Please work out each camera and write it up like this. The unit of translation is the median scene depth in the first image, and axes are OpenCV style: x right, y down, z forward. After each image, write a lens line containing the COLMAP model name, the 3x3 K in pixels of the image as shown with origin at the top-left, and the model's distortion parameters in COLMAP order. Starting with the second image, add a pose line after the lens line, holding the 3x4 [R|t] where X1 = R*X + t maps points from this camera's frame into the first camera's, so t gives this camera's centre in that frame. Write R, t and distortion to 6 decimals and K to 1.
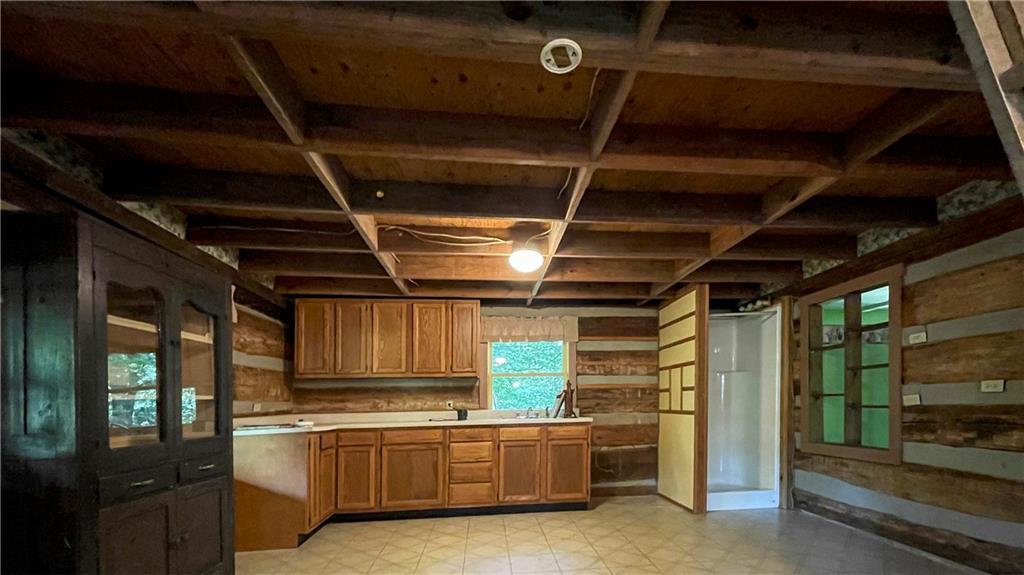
lens RADIAL K [[442.6, 0, 514.2], [0, 442.6, 304.0], [0, 0, 1]] dist [-0.000585, -0.000038]
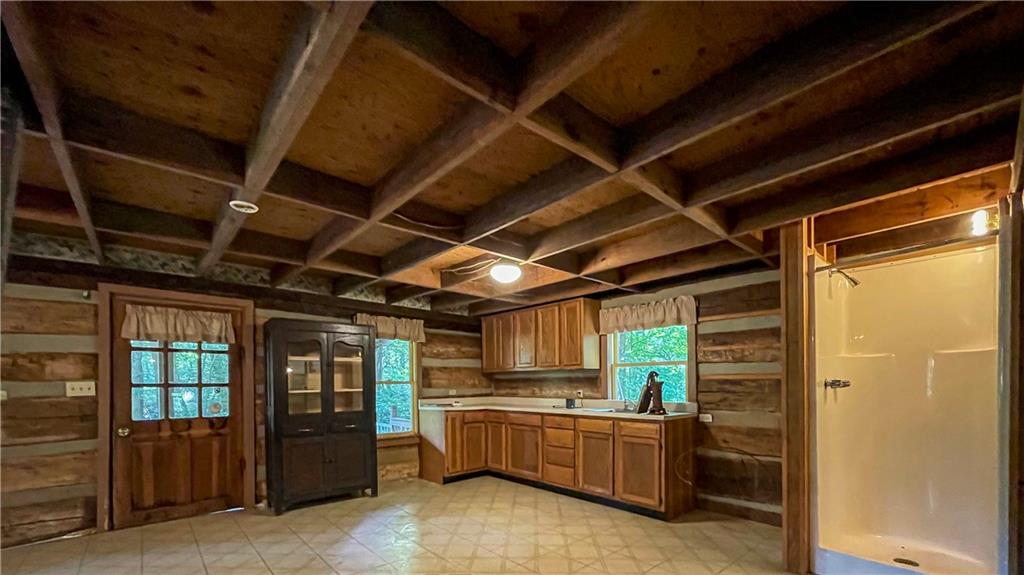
lens RADIAL K [[402.5, 0, 512.0], [0, 402.5, 287.5], [0, 0, 1]] dist [0.000158, -0.000025]
pose [[0.568412, -0.174055, -0.804122, 0.694692], [0.175886, 0.980478, -0.087899, 0.026121], [0.803724, -0.091471, 0.587930, 0.318696]]
